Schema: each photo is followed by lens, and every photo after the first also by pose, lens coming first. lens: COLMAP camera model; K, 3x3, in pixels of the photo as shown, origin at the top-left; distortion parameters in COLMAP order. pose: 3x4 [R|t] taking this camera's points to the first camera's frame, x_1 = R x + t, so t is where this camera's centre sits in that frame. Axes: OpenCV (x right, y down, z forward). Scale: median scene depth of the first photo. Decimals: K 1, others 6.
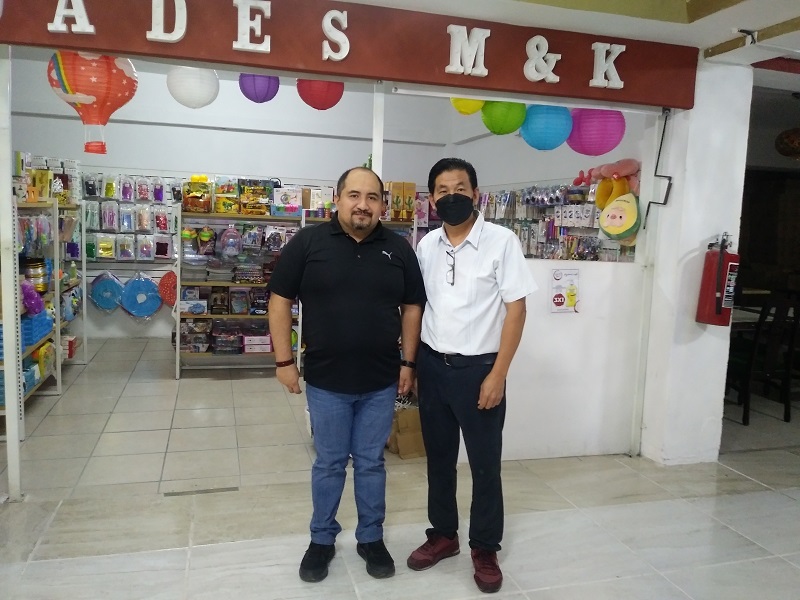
lens RADIAL K [[647.4, 0, 400.0], [0, 647.4, 300.0], [0, 0, 1]] dist [0.008862, -0.070755]
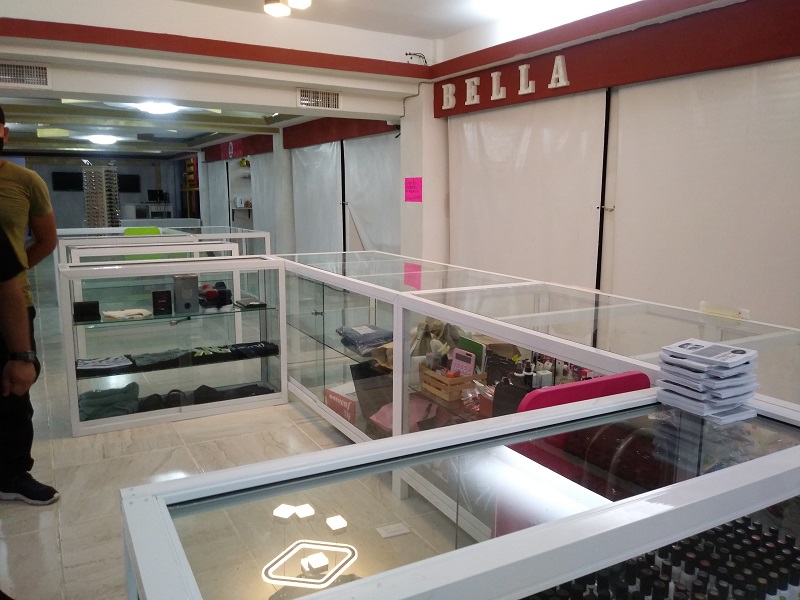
lens RADIAL K [[647.4, 0, 400.0], [0, 647.4, 300.0], [0, 0, 1]] dist [0.008862, -0.070755]
pose [[0.217836, 0.119125, -0.968688, 1.542110], [-0.121179, 0.988144, 0.094267, 0.017562], [0.968433, 0.096850, 0.229688, 0.411180]]
